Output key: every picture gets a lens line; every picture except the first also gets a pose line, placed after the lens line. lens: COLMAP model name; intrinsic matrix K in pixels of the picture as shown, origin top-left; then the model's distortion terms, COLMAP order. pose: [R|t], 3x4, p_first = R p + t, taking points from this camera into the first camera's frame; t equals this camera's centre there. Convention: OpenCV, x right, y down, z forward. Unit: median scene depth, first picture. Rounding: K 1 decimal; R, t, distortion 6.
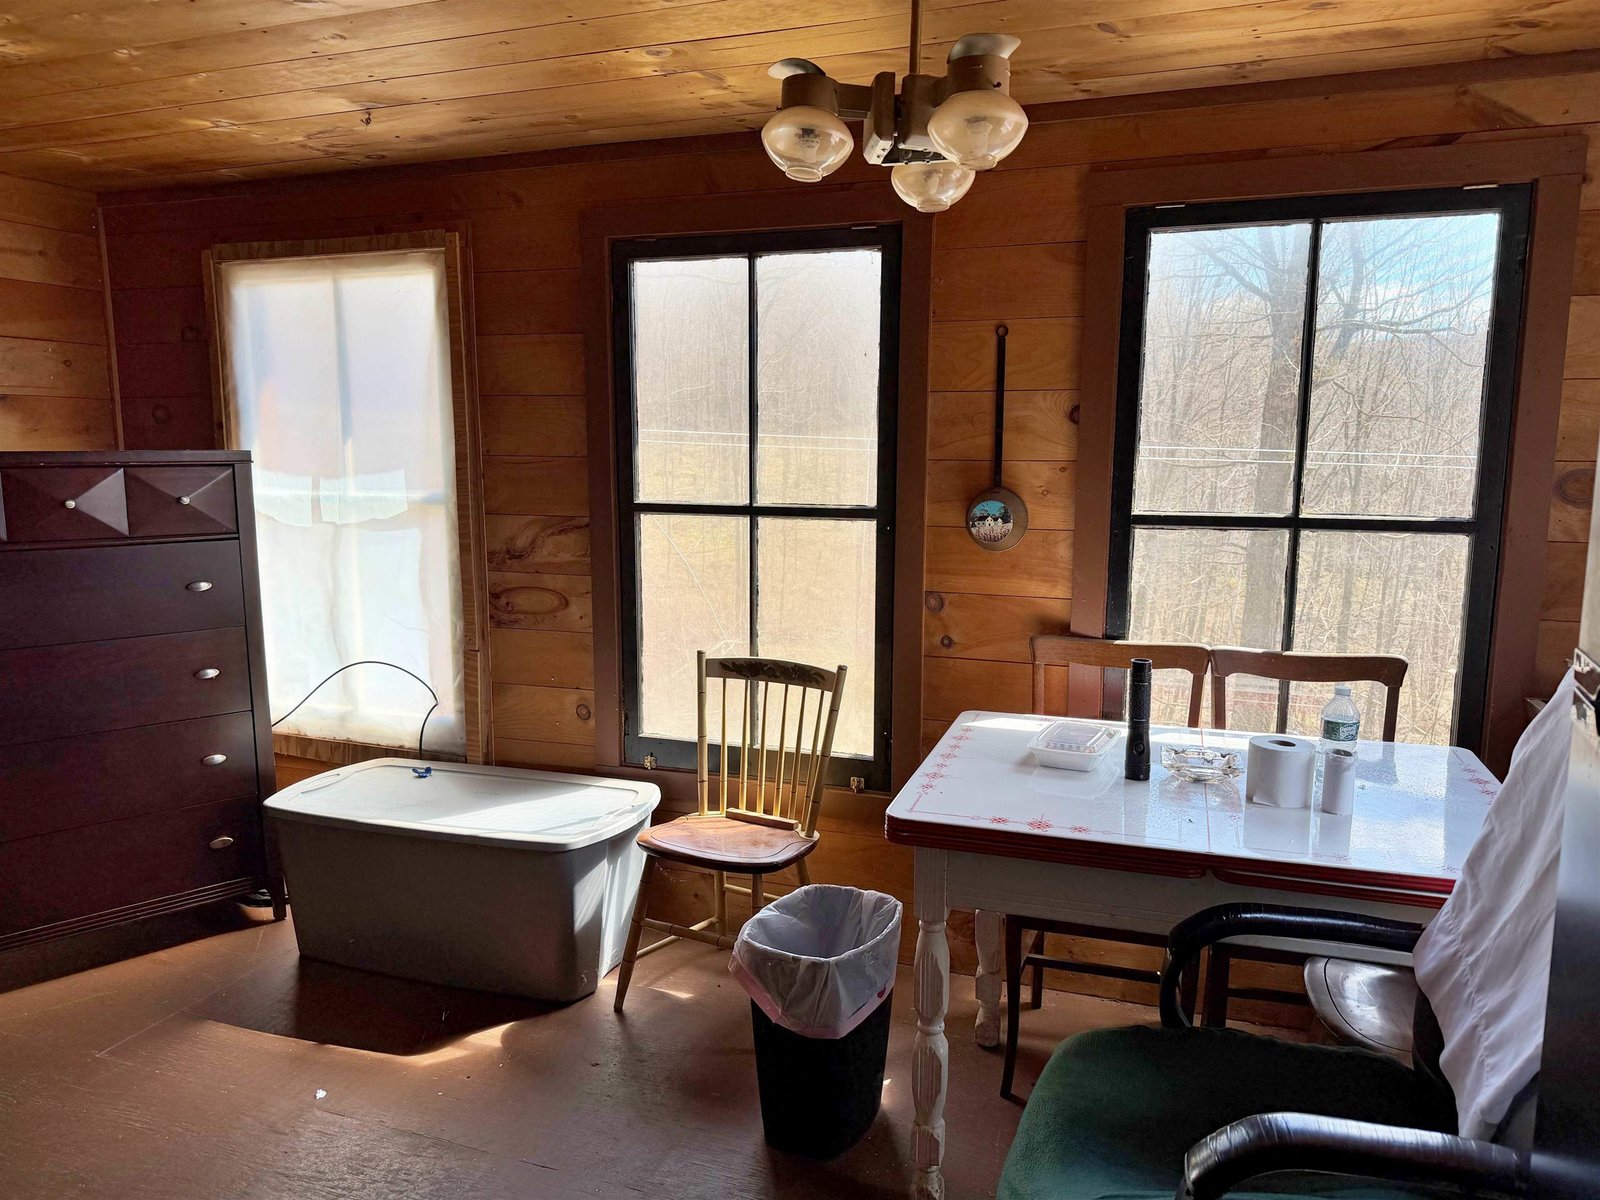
lens RADIAL K [[1121.8, 0, 797.6], [0, 1121.8, 608.1], [0, 0, 1]] dist [0.011734, -0.001739]
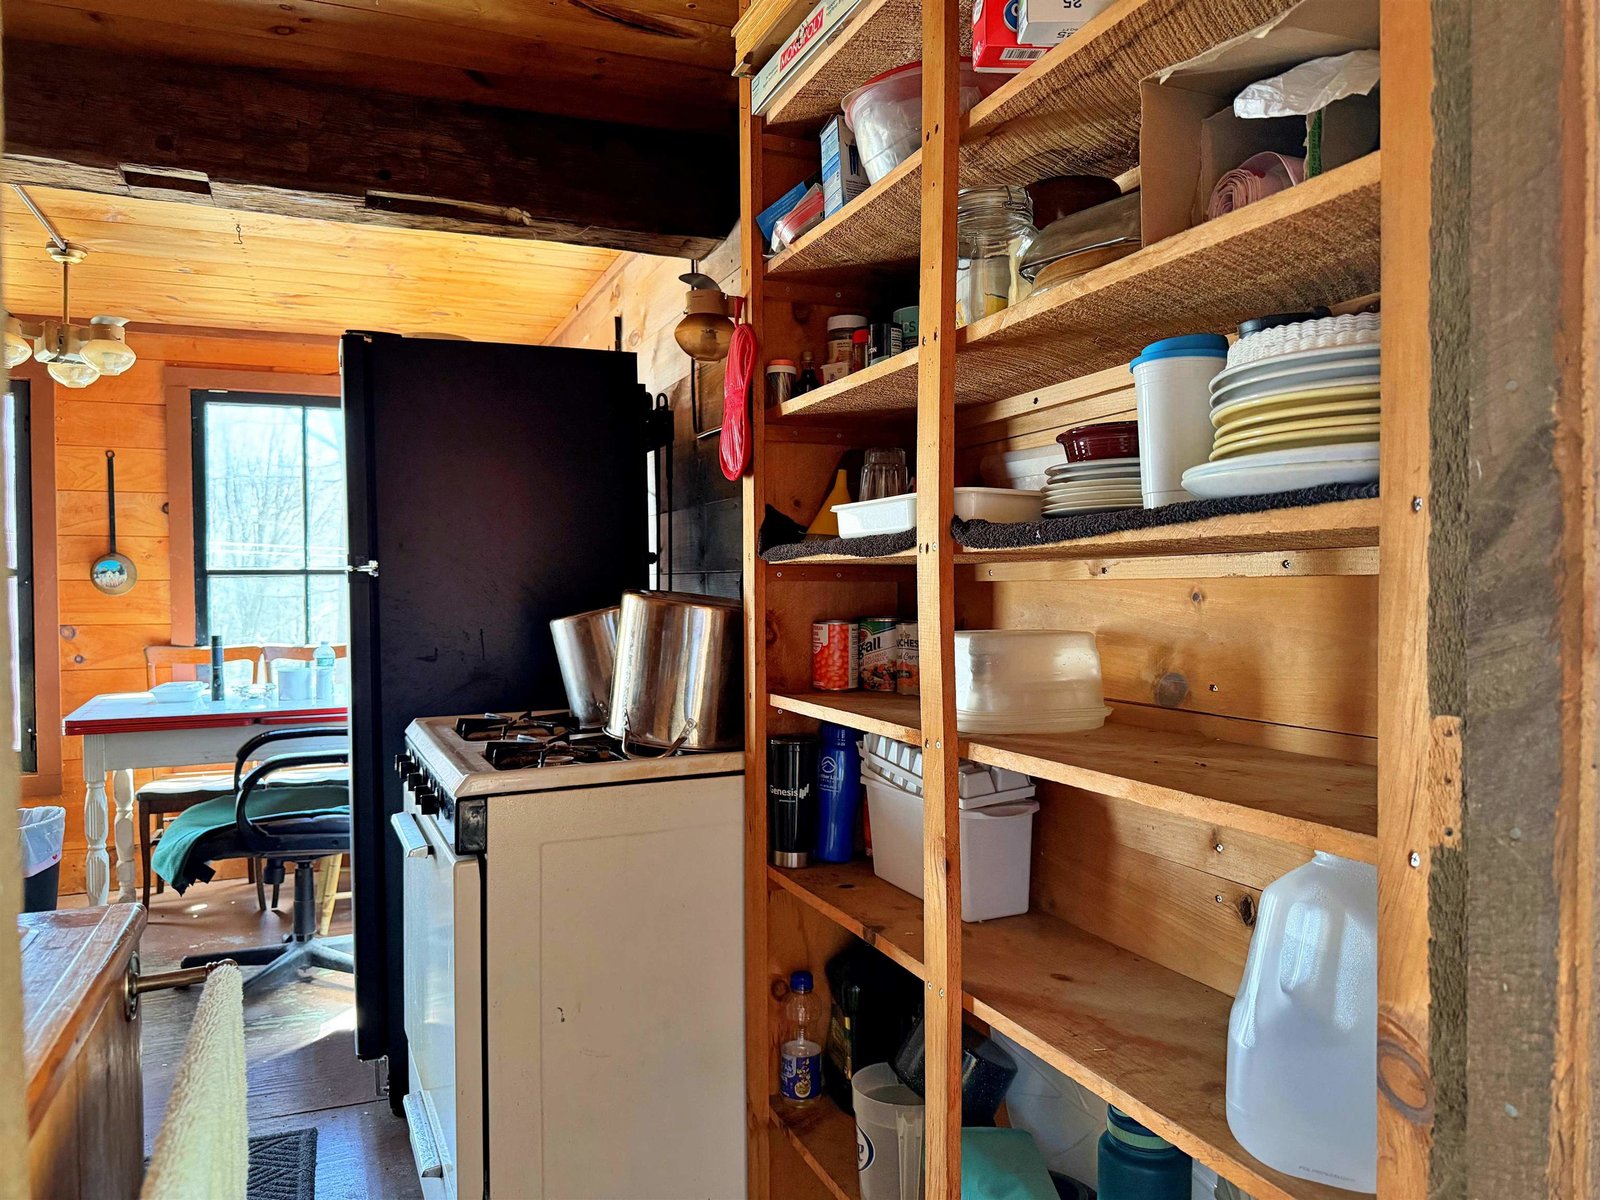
lens RADIAL K [[1121.8, 0, 795.2], [0, 1121.8, 608.8], [0, 0, 1]] dist [0.011734, -0.001739]
pose [[0.729211, -0.028033, 0.683714, -0.200200], [0.116154, 0.989732, -0.083304, 0.207012], [-0.674358, 0.140162, 0.724979, -0.748741]]
